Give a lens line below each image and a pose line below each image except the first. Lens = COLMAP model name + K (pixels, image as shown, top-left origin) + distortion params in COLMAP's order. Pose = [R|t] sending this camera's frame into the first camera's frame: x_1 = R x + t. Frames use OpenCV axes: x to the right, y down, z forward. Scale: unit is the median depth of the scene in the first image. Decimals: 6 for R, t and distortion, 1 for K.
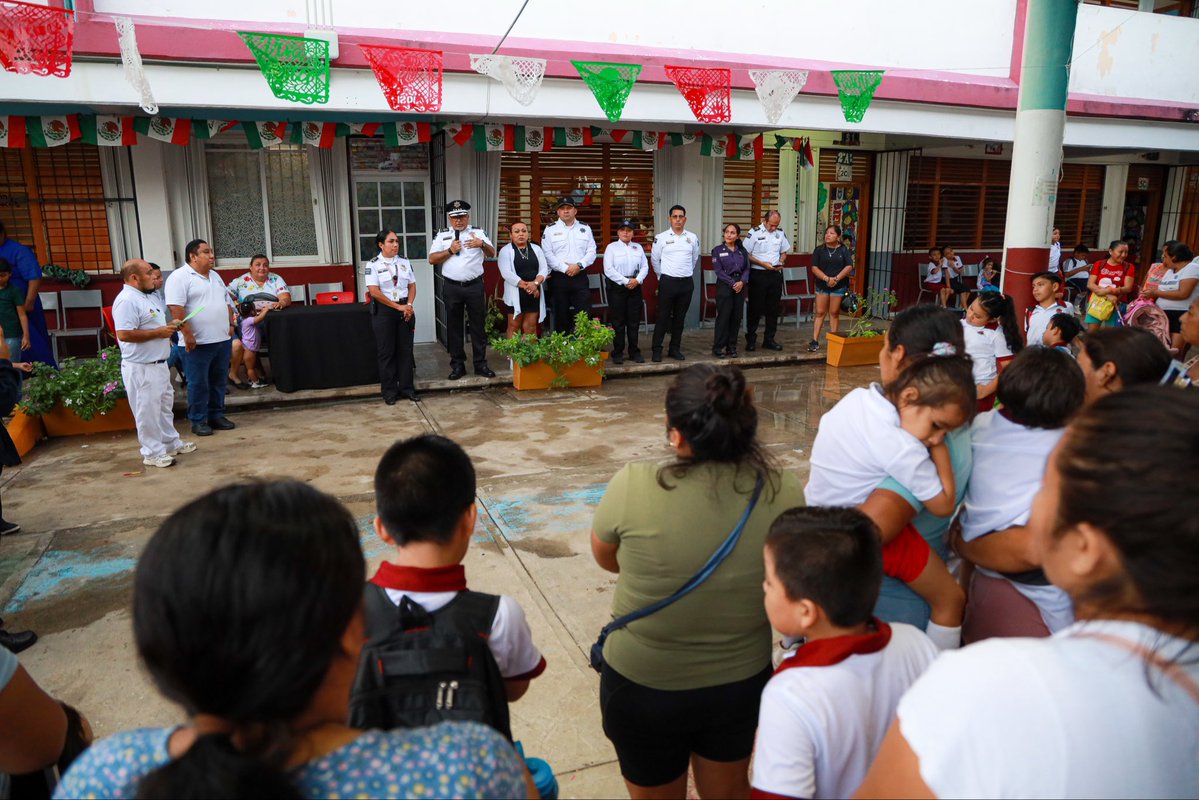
lens RADIAL K [[840.3, 0, 599.9], [0, 840.3, 402.7], [0, 0, 1]] dist [-0.046356, -0.001143]
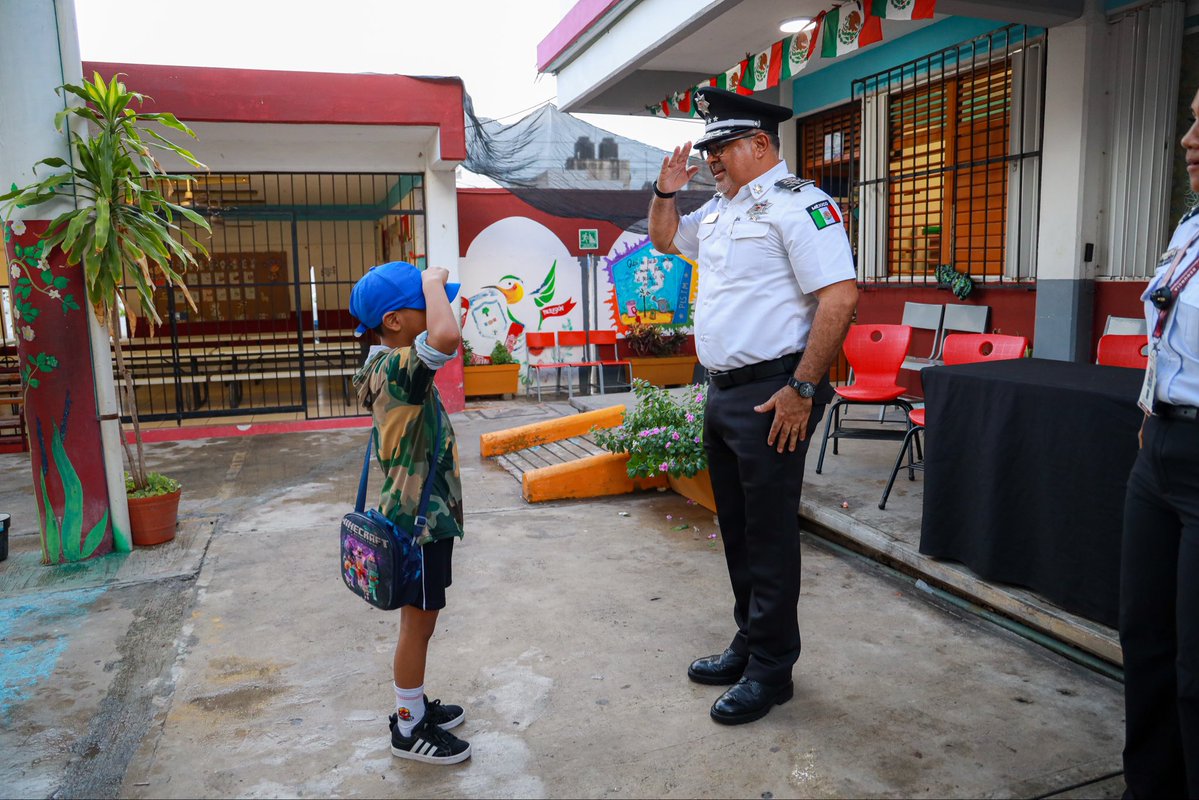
lens RADIAL K [[840.3, 0, 599.6], [0, 840.3, 398.8], [0, 0, 1]] dist [-0.046356, -0.001143]
pose [[-0.025192, 0.152188, -0.988031, 0.033208], [-0.207578, 0.966006, 0.154088, -0.118077], [0.977894, 0.208975, 0.007255, 0.809936]]
